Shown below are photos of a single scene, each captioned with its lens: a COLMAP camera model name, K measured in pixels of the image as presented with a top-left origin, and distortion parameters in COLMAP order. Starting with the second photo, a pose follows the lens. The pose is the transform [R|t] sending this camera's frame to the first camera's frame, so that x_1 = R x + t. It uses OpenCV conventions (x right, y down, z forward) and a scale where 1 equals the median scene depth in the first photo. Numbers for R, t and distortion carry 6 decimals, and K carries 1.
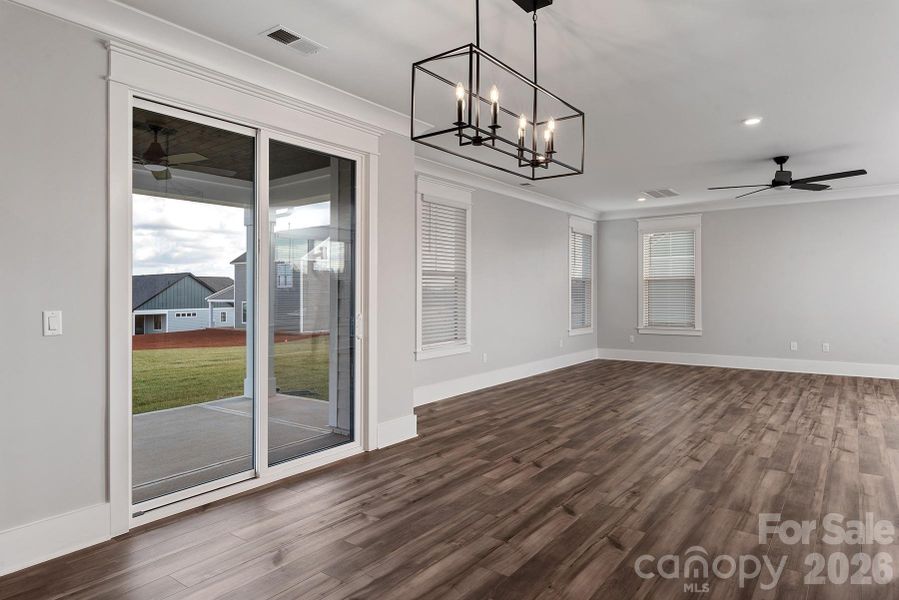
lens RADIAL K [[530.9, 0, 449.6], [0, 530.9, 296.6], [0, 0, 1]] dist [0.003230, 0.000372]
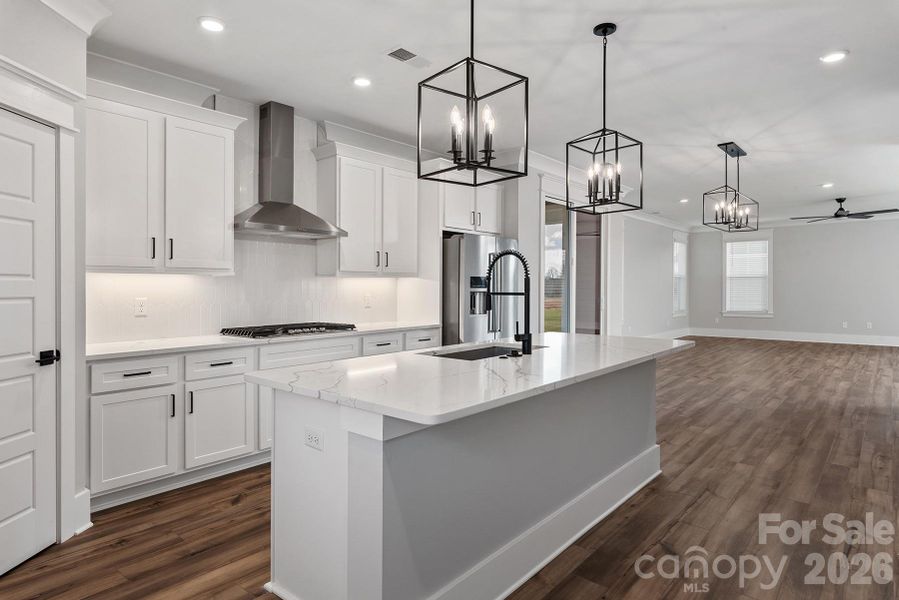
lens RADIAL K [[494.8, 0, 462.6], [0, 494.8, 289.9], [0, 0, 1]] dist [0.003494, 0.000650]
pose [[0.998014, 0.002394, -0.062950, -0.367627], [-0.002440, 0.999997, -0.000650, 0.007321], [0.062948, 0.000802, 0.998016, -0.488536]]
